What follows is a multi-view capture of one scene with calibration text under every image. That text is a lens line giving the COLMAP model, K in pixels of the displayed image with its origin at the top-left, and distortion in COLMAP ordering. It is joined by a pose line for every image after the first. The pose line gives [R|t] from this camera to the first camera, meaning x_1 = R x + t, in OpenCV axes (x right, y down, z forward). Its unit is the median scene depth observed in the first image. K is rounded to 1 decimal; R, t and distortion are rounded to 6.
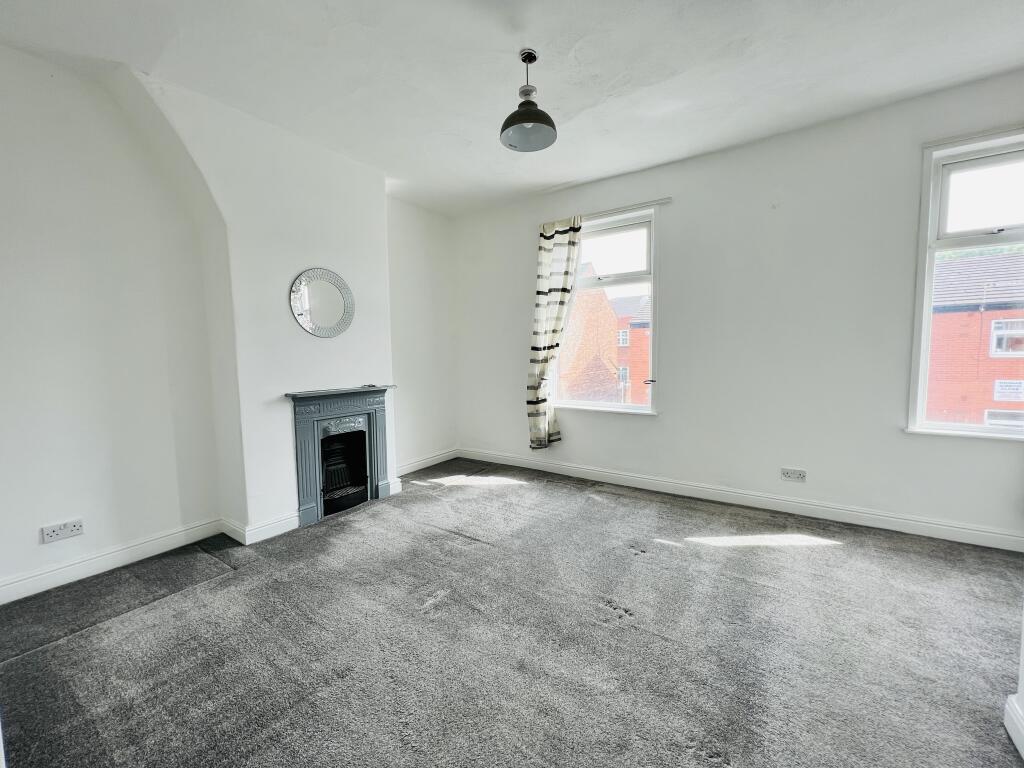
lens RADIAL K [[408.7, 0, 511.9], [0, 408.7, 383.8], [0, 0, 1]] dist [-0.002145, -0.000243]
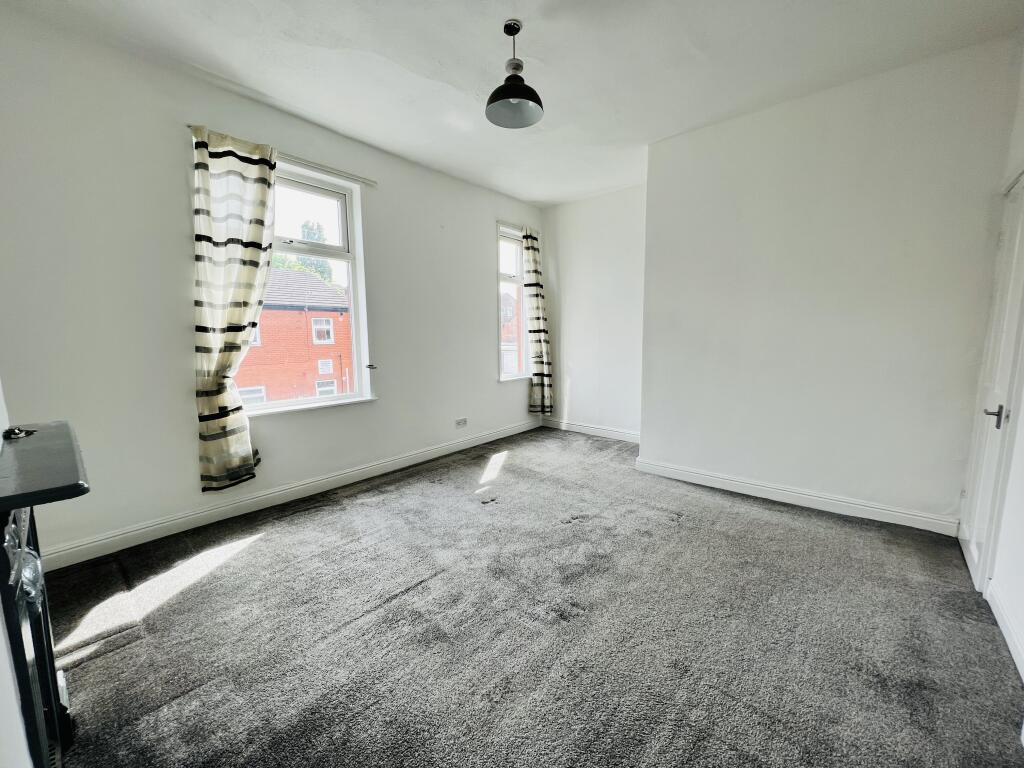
lens RADIAL K [[408.7, 0, 511.7], [0, 408.7, 384.4], [0, 0, 1]] dist [-0.002145, -0.000243]
pose [[0.110178, -0.105138, 0.988335, -0.534230], [0.081001, 0.992031, 0.096501, -0.026762], [-0.990606, 0.069424, 0.117817, 0.499150]]
